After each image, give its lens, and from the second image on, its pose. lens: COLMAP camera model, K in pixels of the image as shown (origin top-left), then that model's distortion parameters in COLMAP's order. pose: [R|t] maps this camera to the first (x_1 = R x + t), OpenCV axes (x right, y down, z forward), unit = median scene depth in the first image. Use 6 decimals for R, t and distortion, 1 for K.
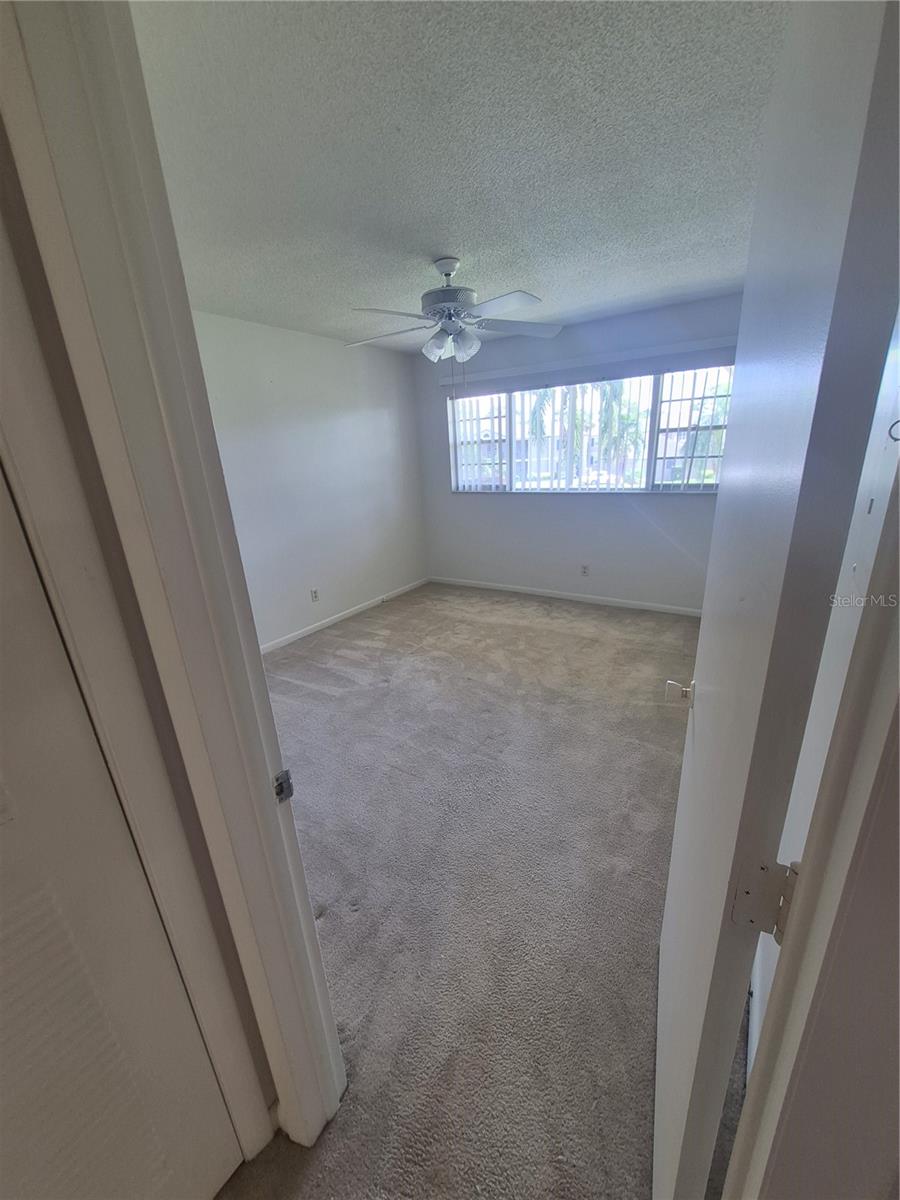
lens RADIAL K [[414.0, 0, 457.1], [0, 414.0, 590.9], [0, 0, 1]] dist [-0.001631, -0.000040]
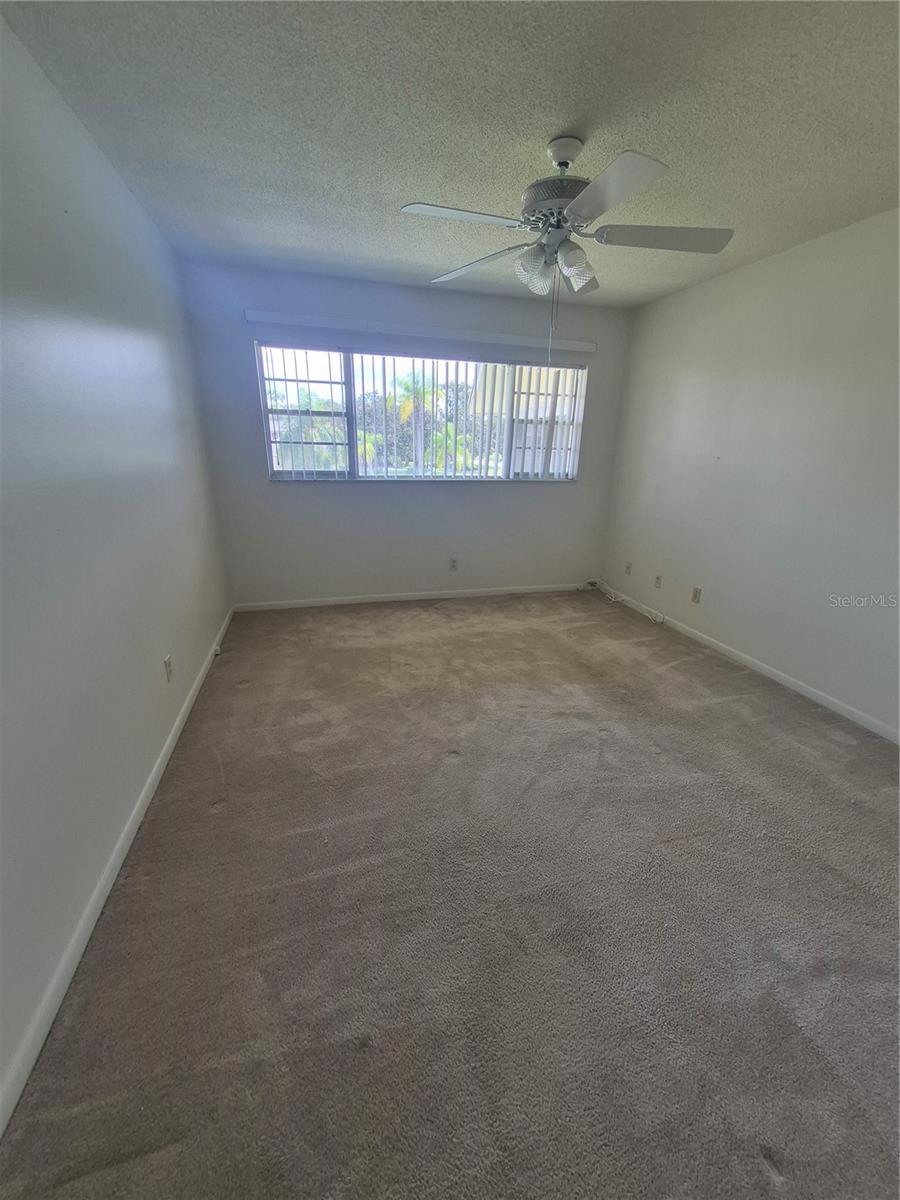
lens RADIAL K [[465.1, 0, 450.2], [0, 465.1, 605.9], [0, 0, 1]] dist [-0.002893, -0.001520]
pose [[0.691105, -0.188349, 0.697781, -0.457183], [0.165955, 0.981006, 0.100431, -0.066284], [-0.703443, 0.046392, 0.709236, 0.268715]]
